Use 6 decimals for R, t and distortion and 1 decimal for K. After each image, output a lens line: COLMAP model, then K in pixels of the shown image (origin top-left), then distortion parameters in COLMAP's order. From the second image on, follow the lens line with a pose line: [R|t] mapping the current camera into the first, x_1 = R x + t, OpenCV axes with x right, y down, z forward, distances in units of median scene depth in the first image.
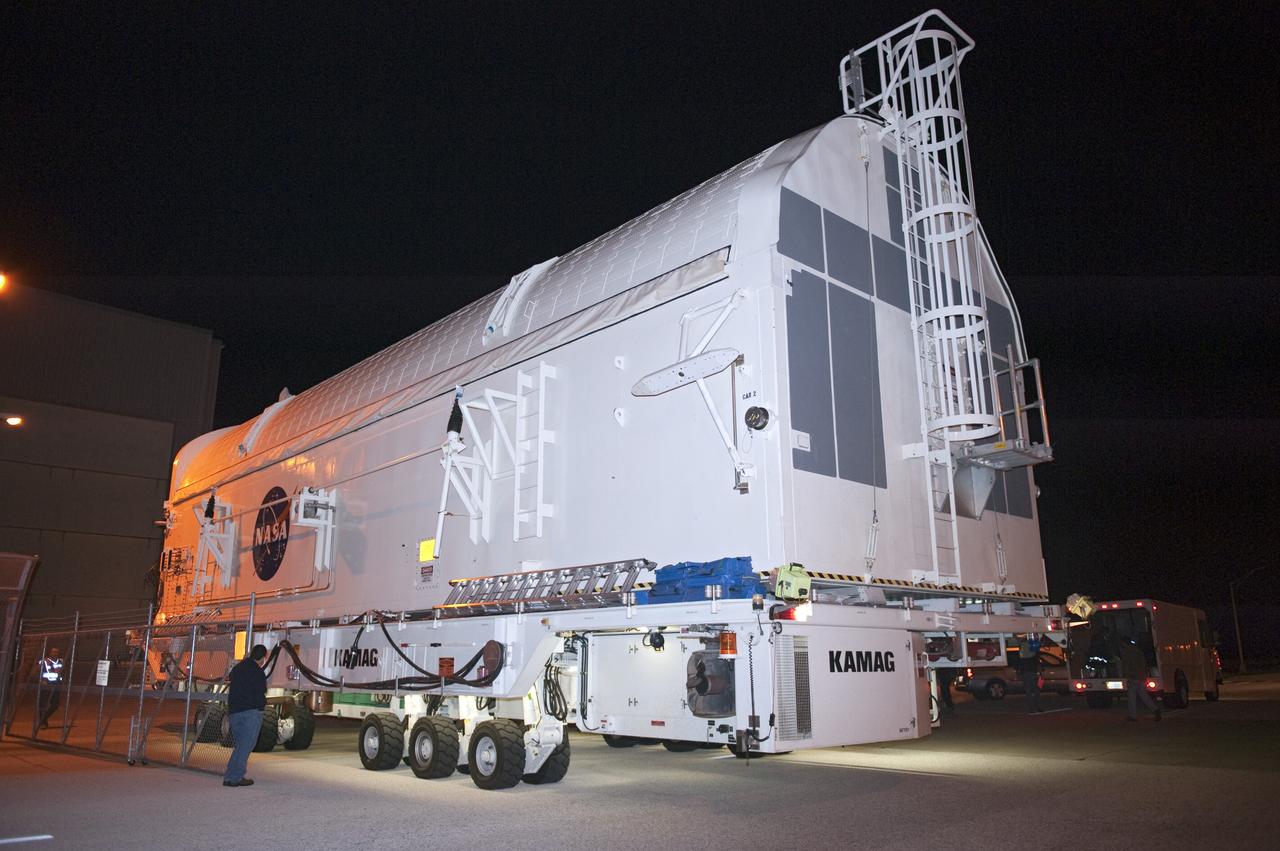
lens RADIAL K [[925.4, 0, 640.0], [0, 925.4, 425.5], [0, 0, 1]] dist [-0.037615, 0.002682]
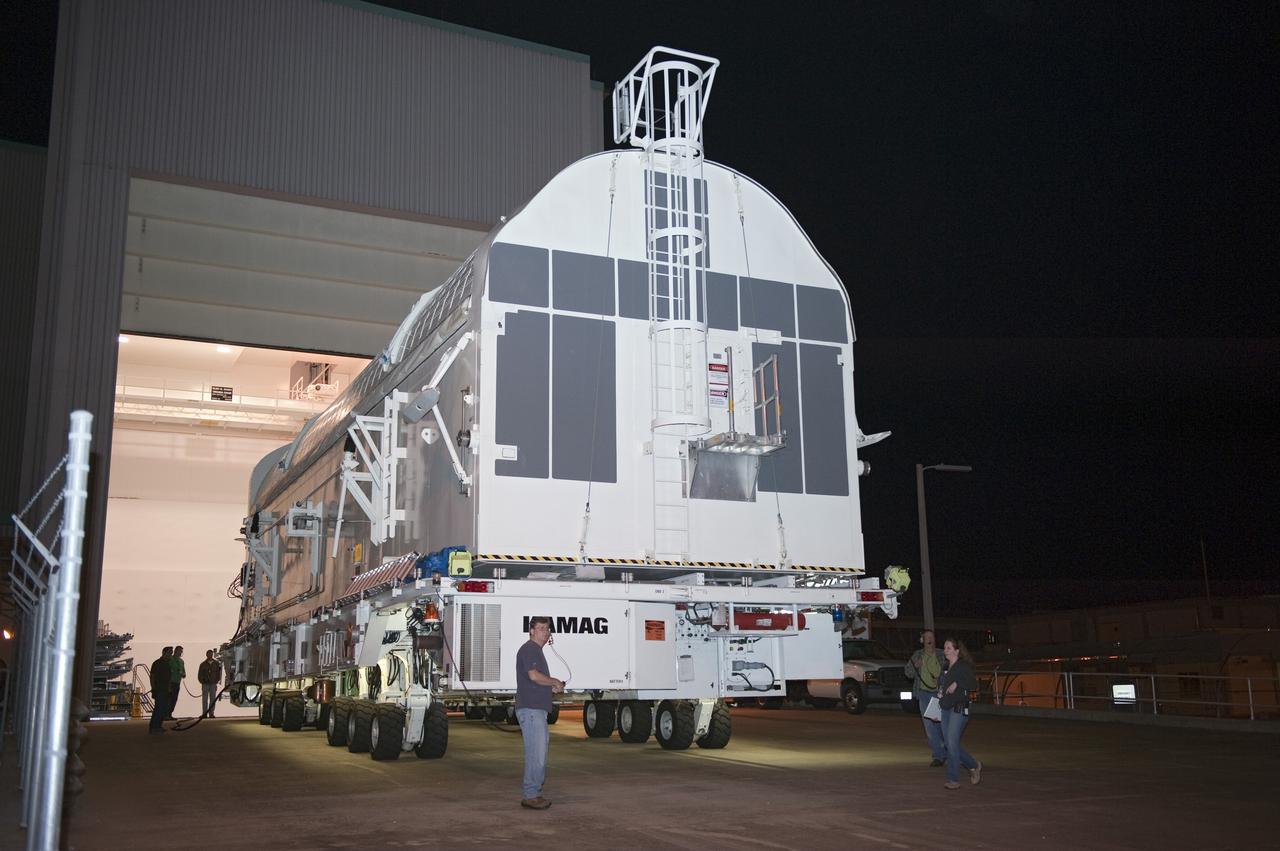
lens RADIAL K [[1303.2, 0, 640.0], [0, 1303.2, 425.5], [0, 0, 1]] dist [0.026061, 0.002978]
pose [[0.950875, -0.076383, -0.300005, 0.853250], [0.088722, 0.995671, 0.027702, -0.051564], [0.296591, -0.052958, 0.953535, -0.618681]]
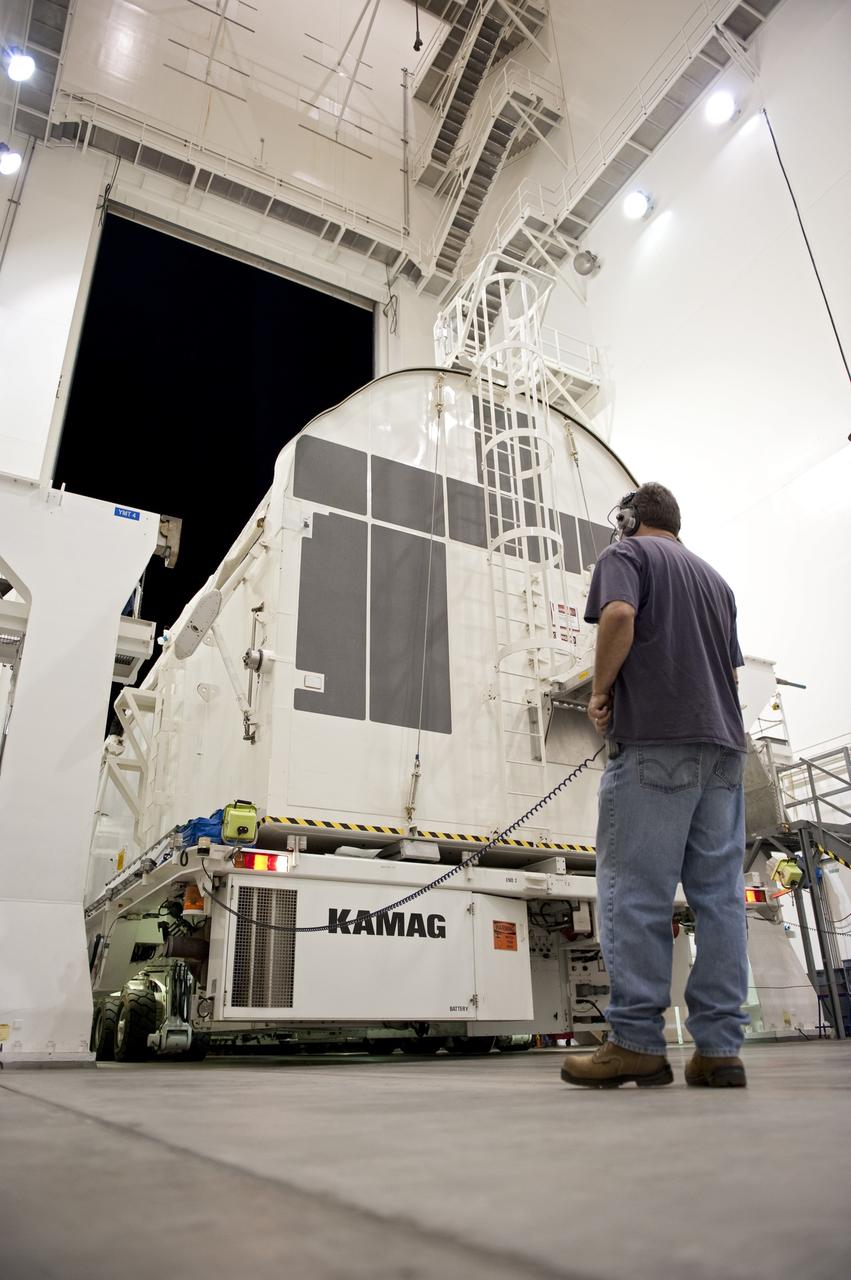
lens RADIAL K [[883.9, 0, 425.5], [0, 883.9, 640.0], [0, 0, 1]] dist [-0.047020, -0.000560]
pose [[0.970377, -0.117549, -0.211069, 0.462568], [0.078755, 0.979837, -0.183621, 0.142876], [0.228398, 0.161559, 0.960069, 0.160787]]
